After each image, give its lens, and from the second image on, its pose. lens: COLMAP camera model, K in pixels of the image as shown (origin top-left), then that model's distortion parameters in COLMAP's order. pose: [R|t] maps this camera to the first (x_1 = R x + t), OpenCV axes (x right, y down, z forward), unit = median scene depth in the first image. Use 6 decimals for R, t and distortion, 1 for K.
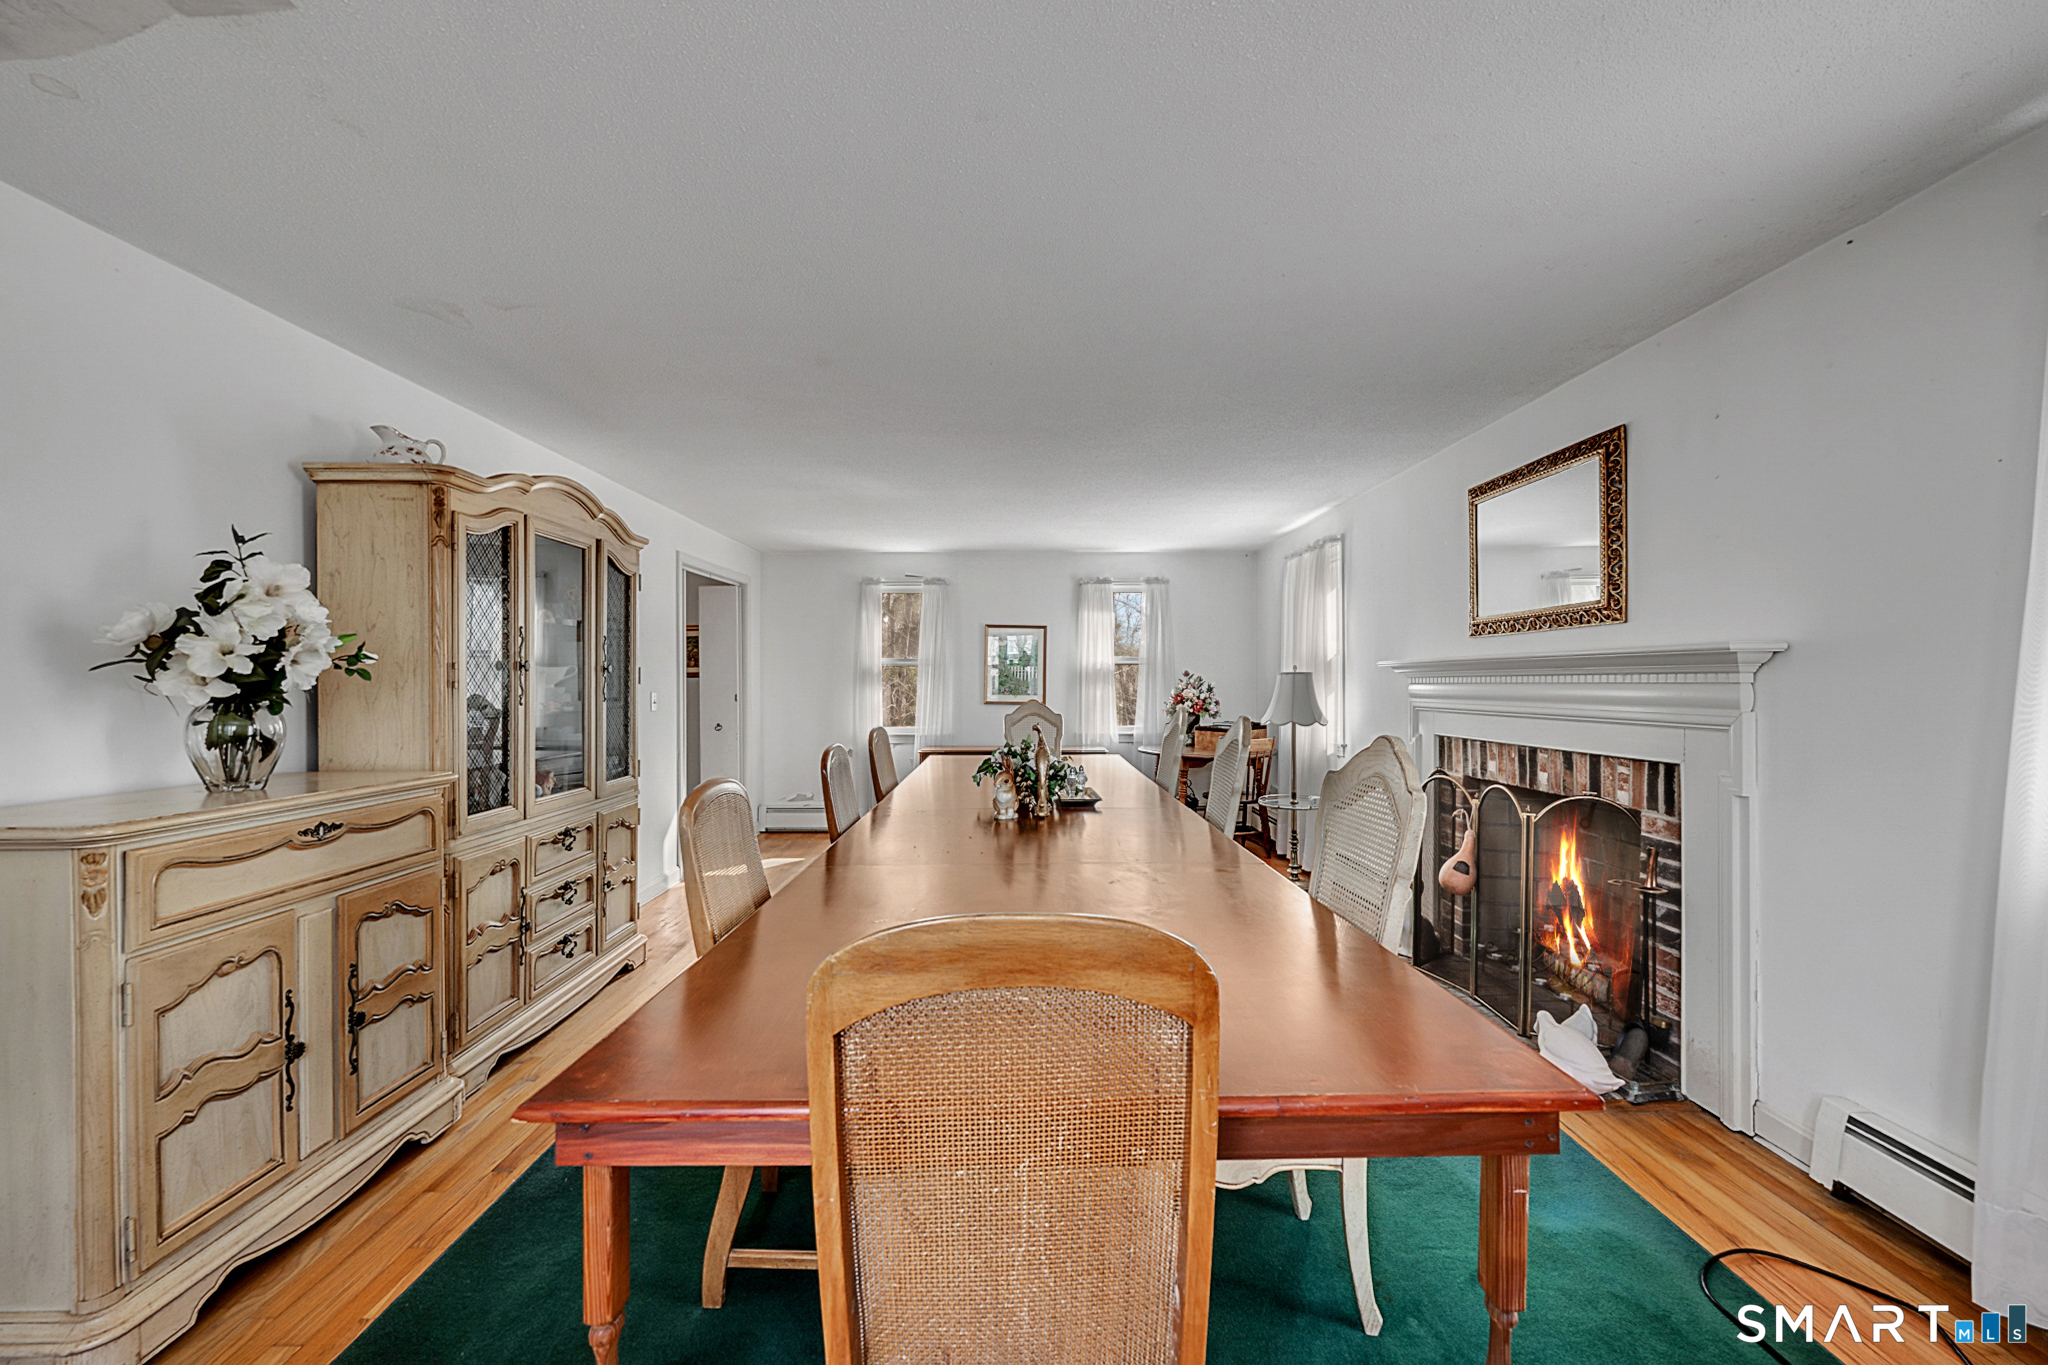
lens RADIAL K [[807.9, 0, 1025.5], [0, 807.9, 684.5], [0, 0, 1]] dist [0.000208, 0.000011]
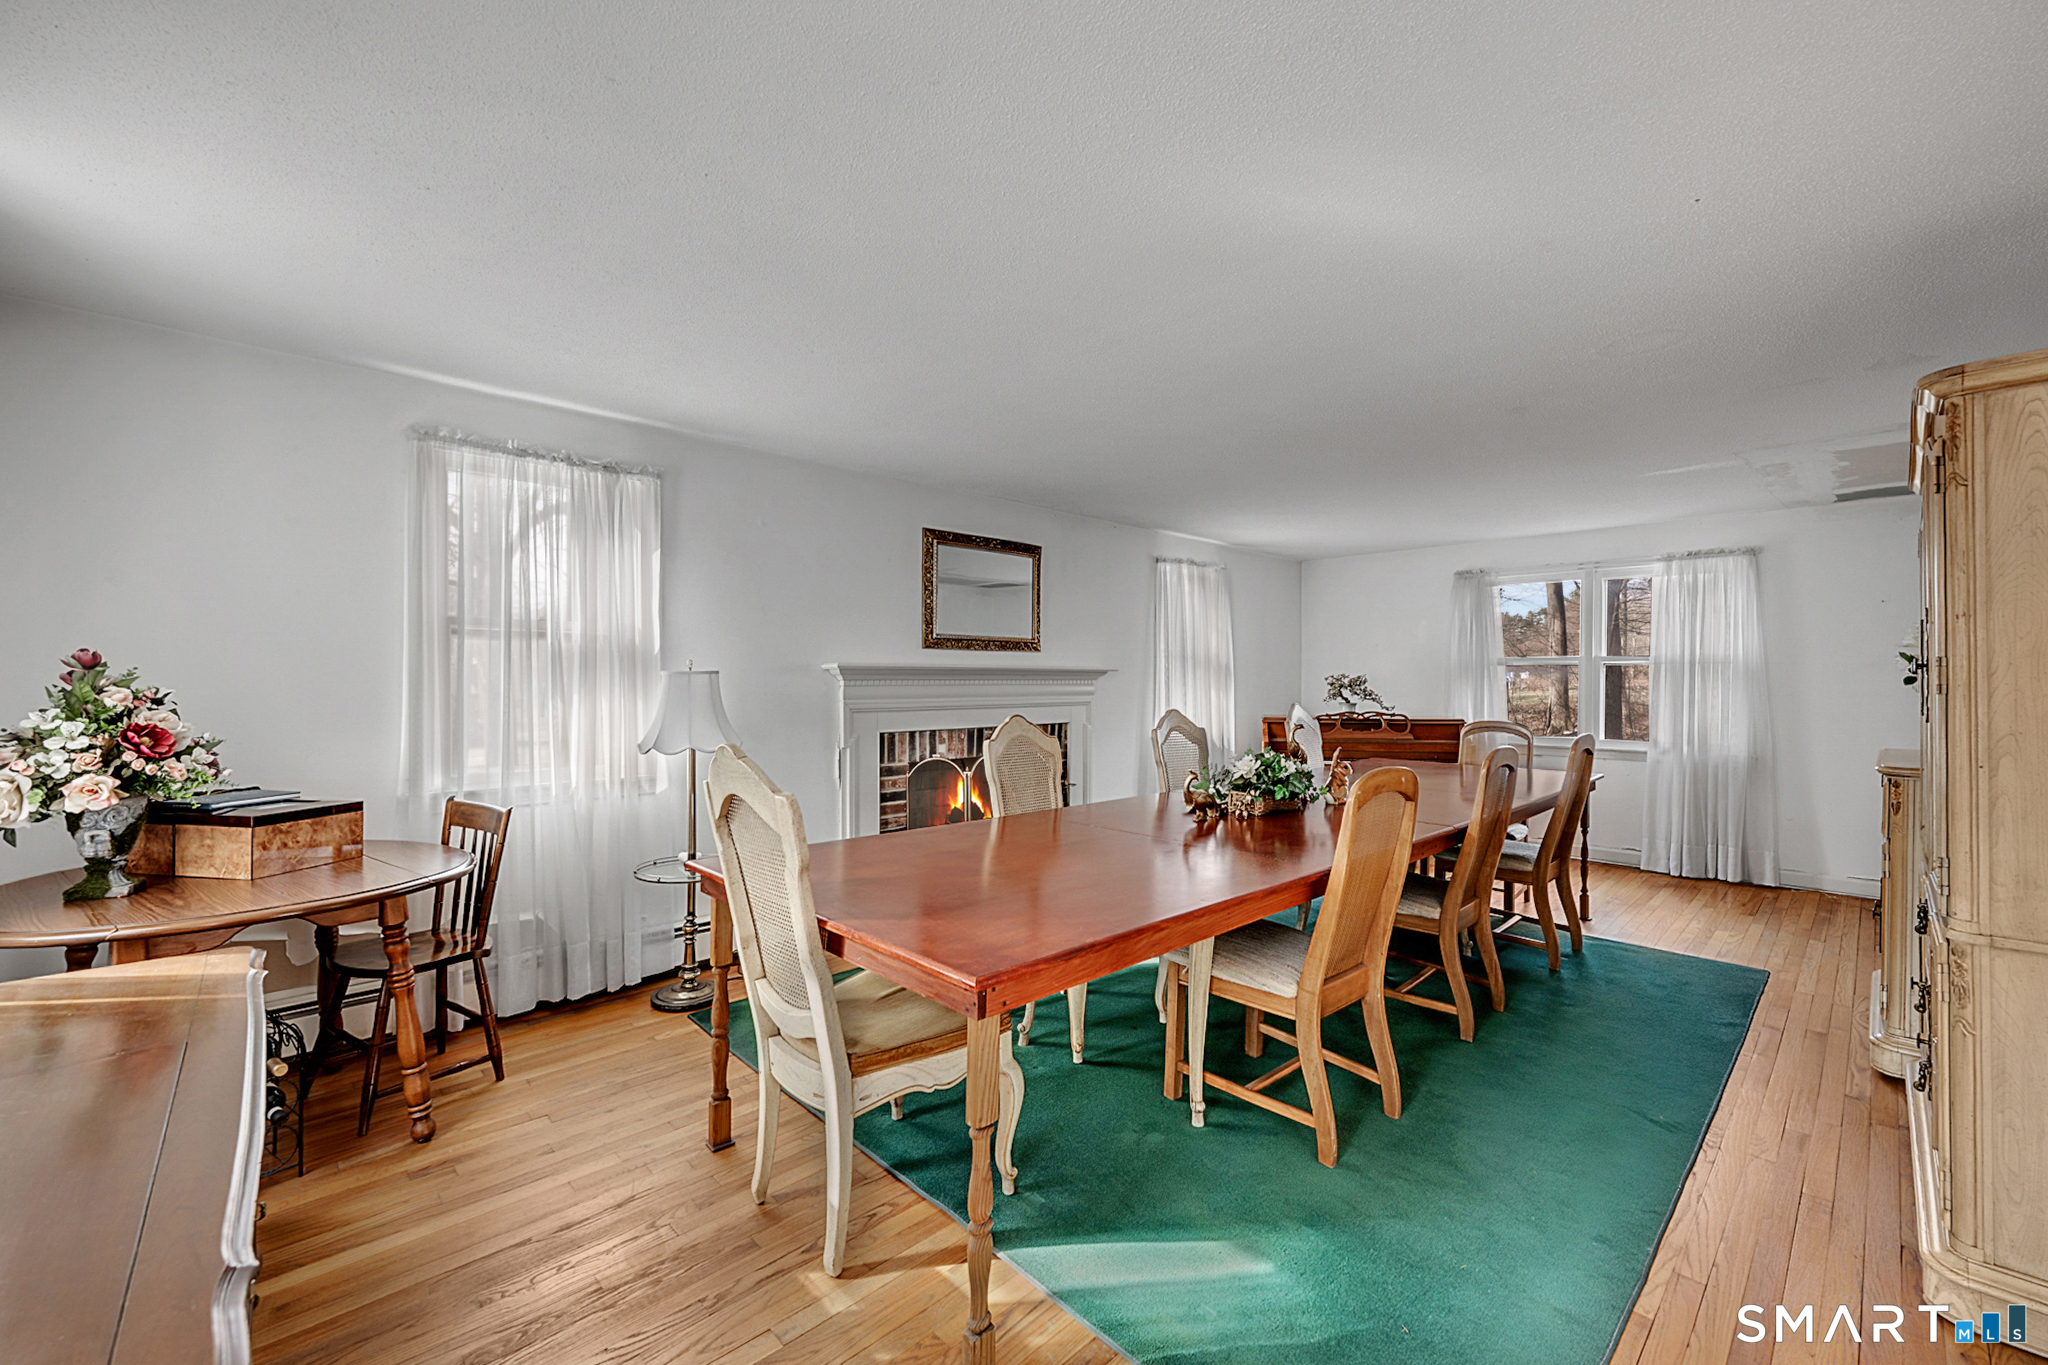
lens RADIAL K [[807.9, 0, 1023.0], [0, 807.9, 682.3], [0, 0, 1]] dist [0.000208, 0.000011]
pose [[-0.681449, -0.002818, 0.731860, -0.492270], [0.001382, 0.999986, 0.005136, -0.013025], [-0.731864, 0.004511, -0.681436, 1.883101]]
